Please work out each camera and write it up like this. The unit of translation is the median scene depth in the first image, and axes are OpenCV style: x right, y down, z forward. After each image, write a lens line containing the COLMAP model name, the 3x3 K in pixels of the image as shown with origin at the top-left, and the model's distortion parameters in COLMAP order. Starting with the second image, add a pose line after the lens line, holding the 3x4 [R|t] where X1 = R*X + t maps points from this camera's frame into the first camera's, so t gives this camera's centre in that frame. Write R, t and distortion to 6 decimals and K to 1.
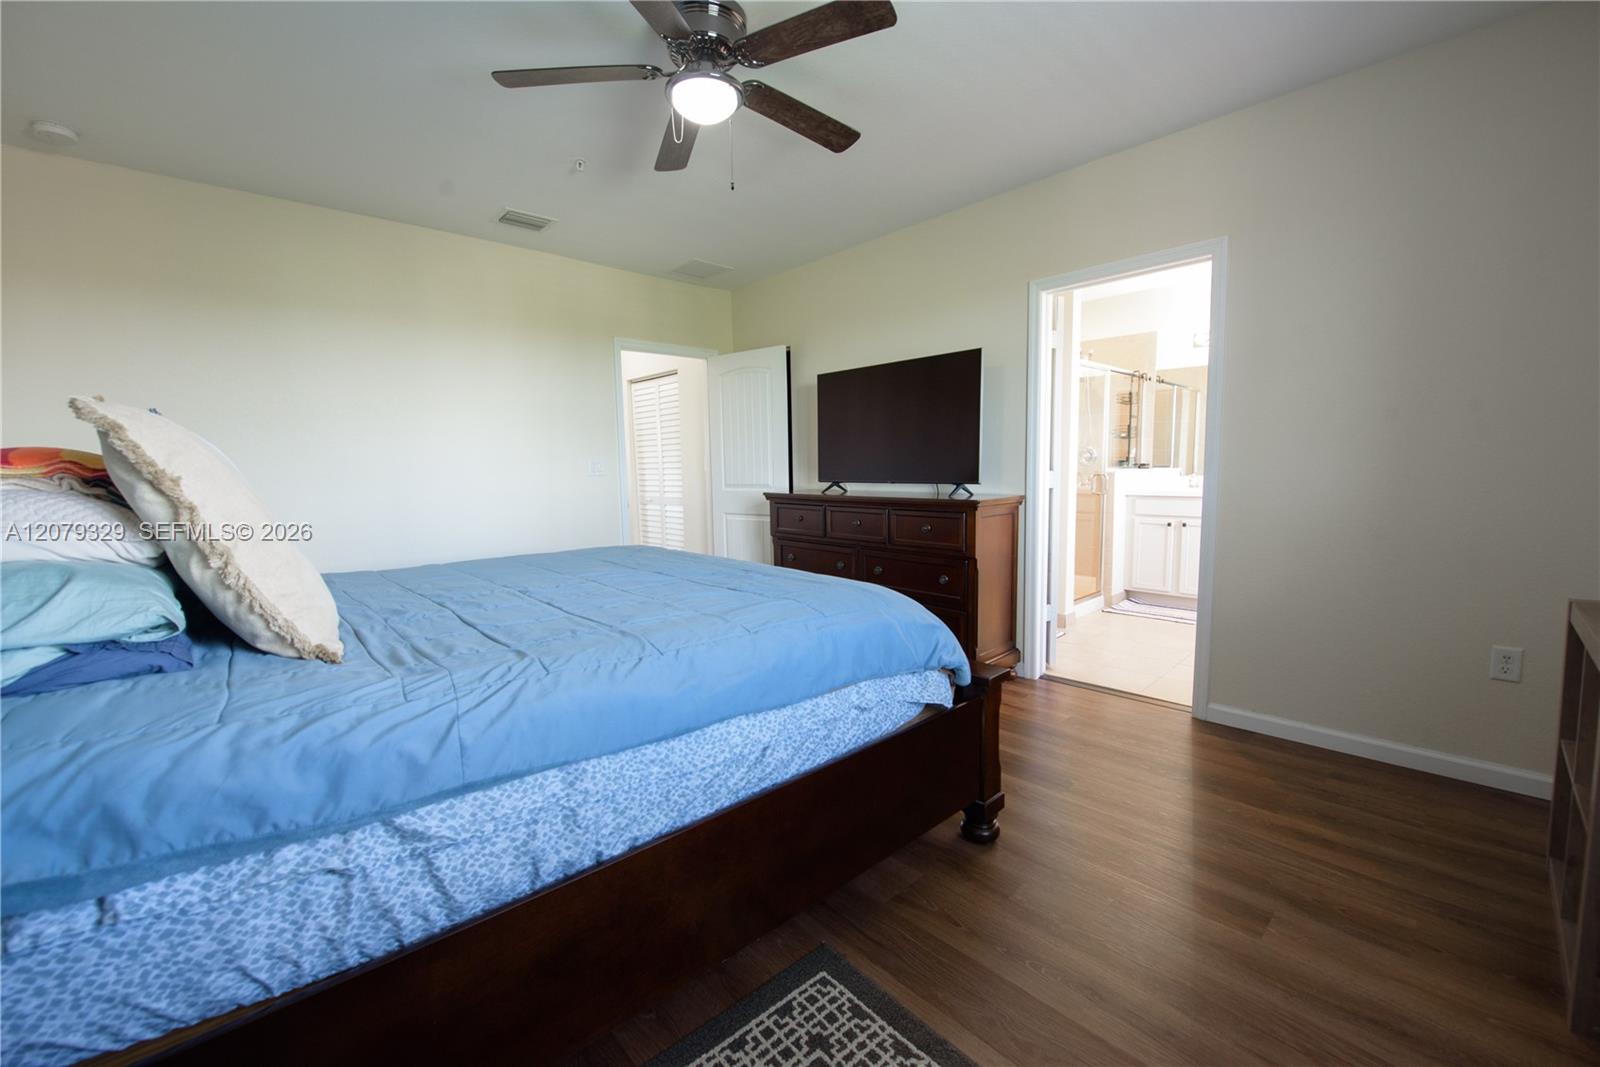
lens RADIAL K [[630.4, 0, 805.2], [0, 630.4, 535.5], [0, 0, 1]] dist [-0.021083, -0.000392]
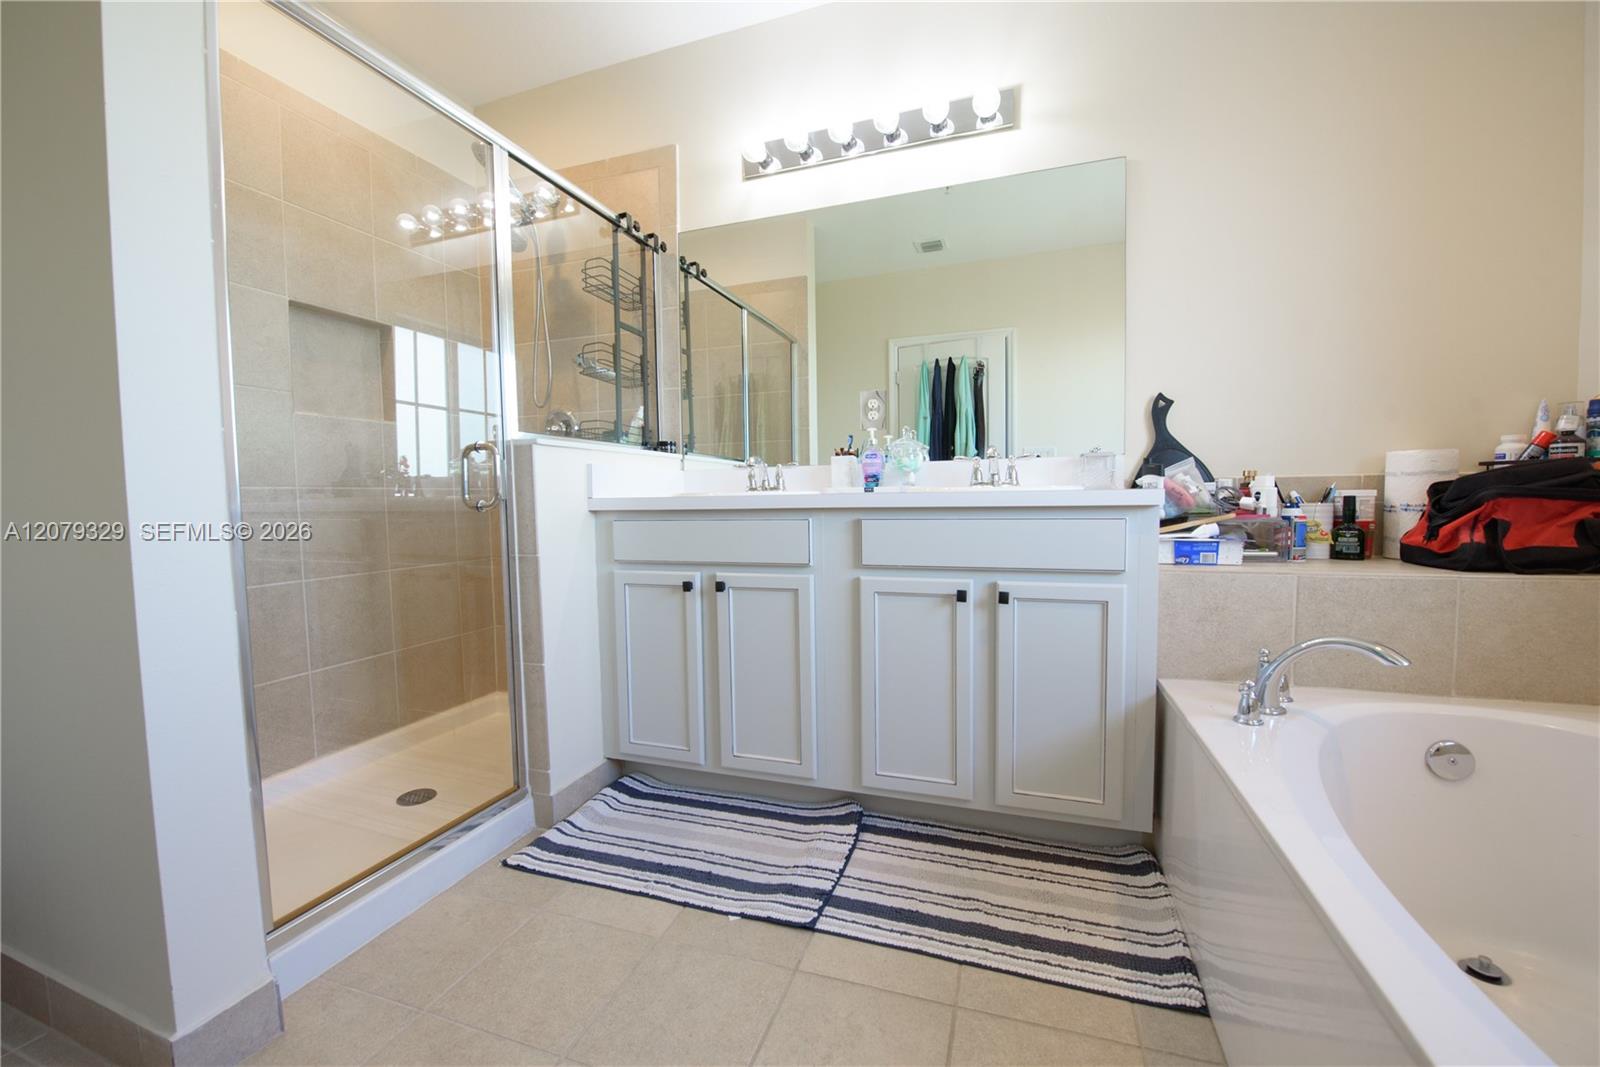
lens RADIAL K [[630.4, 0, 805.2], [0, 630.4, 535.5], [0, 0, 1]] dist [-0.021083, -0.000392]
pose [[0.883382, -0.021939, 0.468139, 0.447165], [0.054504, 0.996935, -0.056128, -0.021404], [-0.465473, 0.075098, 0.881870, 0.607232]]
